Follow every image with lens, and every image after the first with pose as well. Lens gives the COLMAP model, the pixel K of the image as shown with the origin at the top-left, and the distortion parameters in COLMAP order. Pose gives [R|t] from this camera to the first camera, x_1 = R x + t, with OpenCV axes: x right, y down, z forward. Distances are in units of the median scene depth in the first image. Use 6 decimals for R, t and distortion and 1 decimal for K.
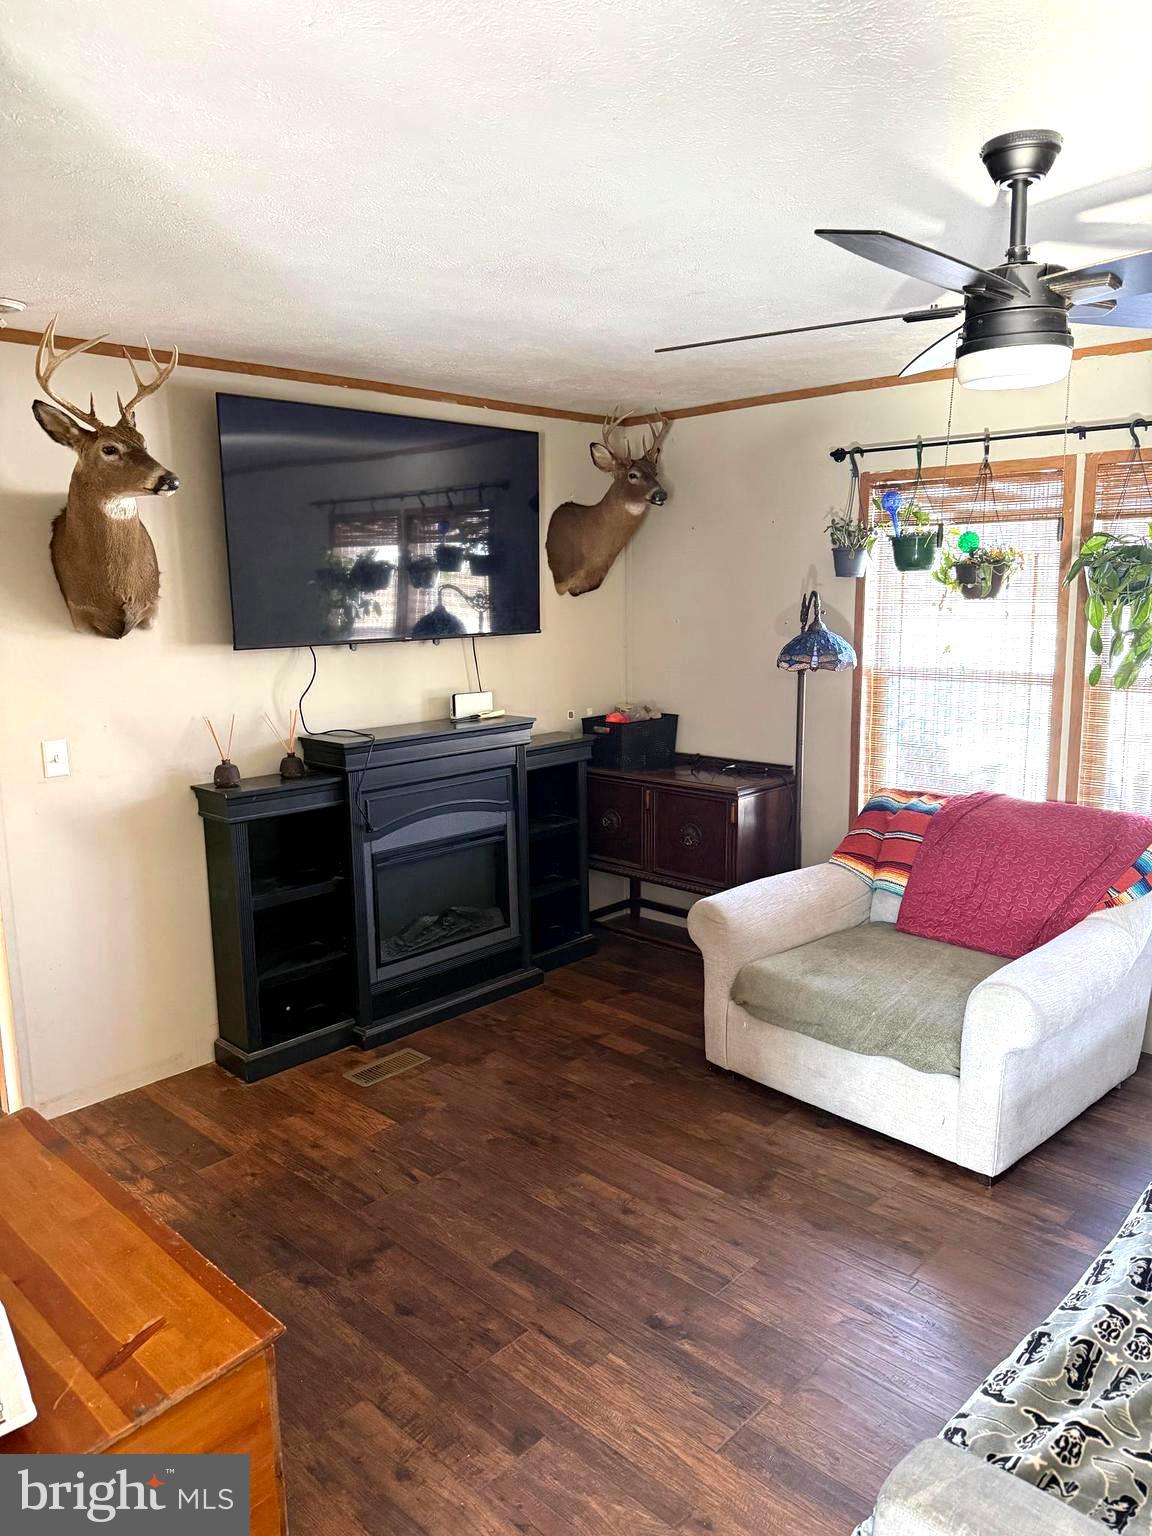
lens RADIAL K [[1058.7, 0, 574.5], [0, 1058.7, 770.4], [0, 0, 1]] dist [0.051554, -0.072801]
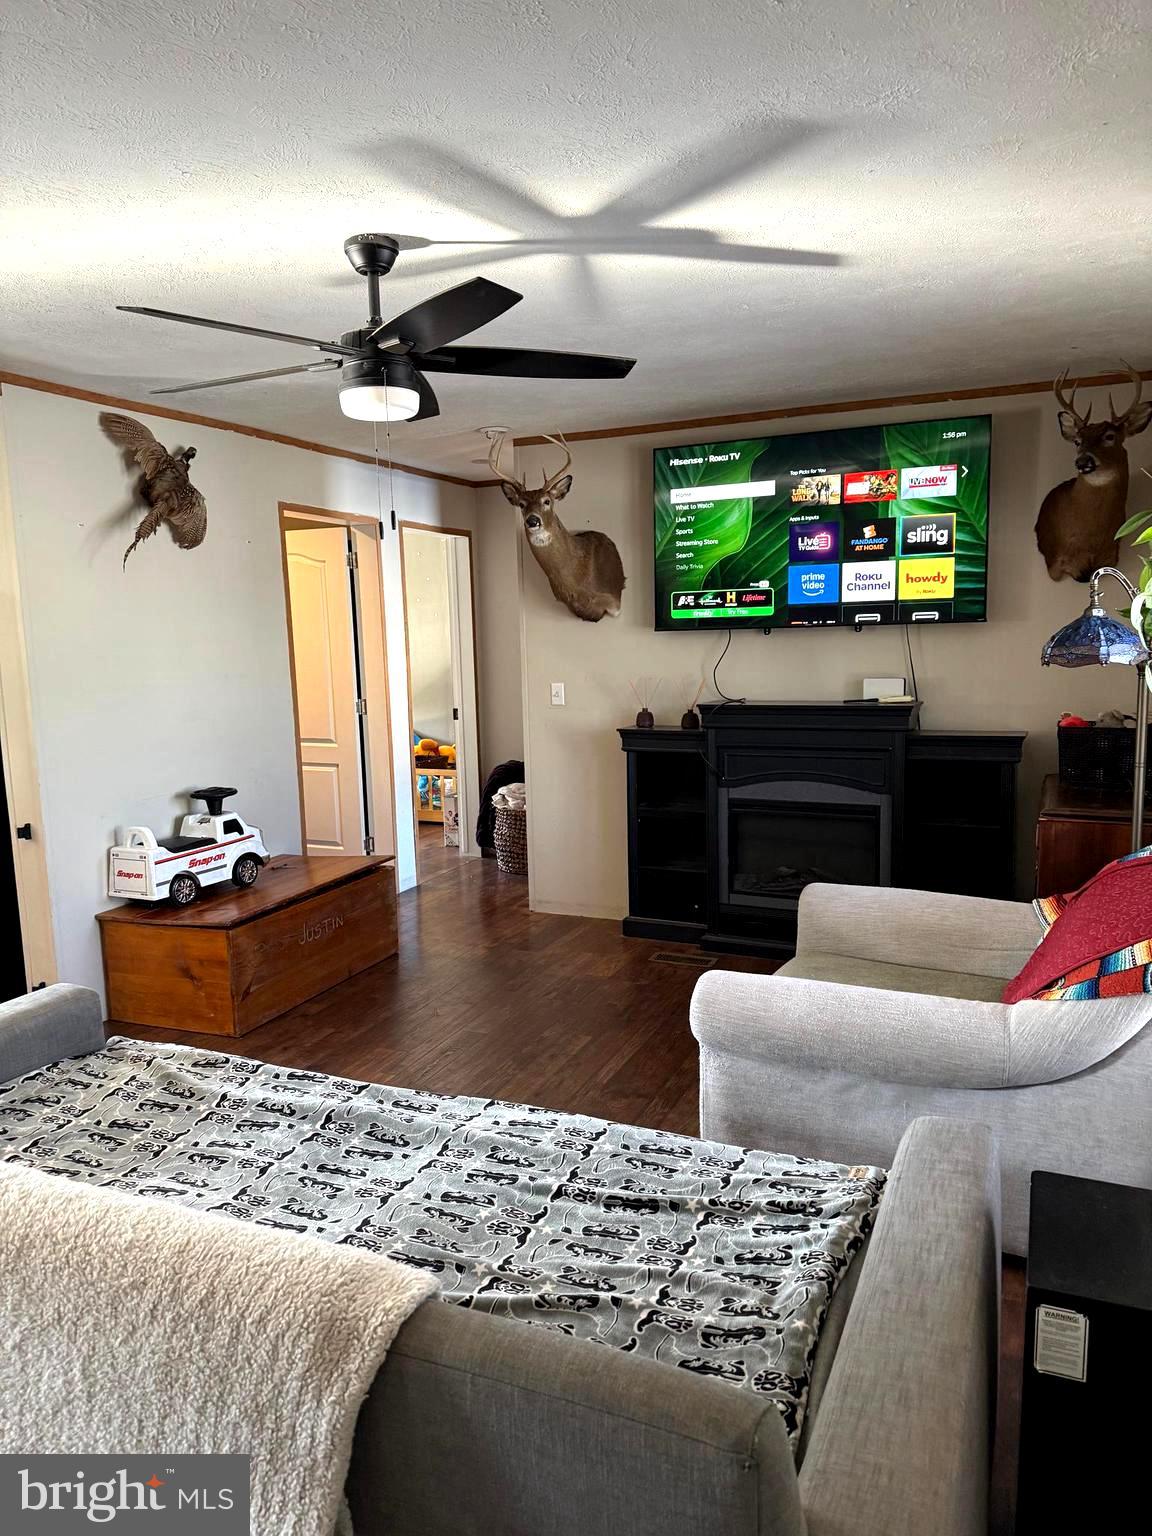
lens RADIAL K [[1086.2, 0, 575.7], [0, 1086.2, 775.5], [0, 0, 1]] dist [0.089942, -0.110937]
pose [[0.345796, 0.127913, -0.929550, 0.896543], [-0.139296, 0.986685, 0.083957, -0.028504], [0.927913, 0.100451, 0.359010, 0.367730]]
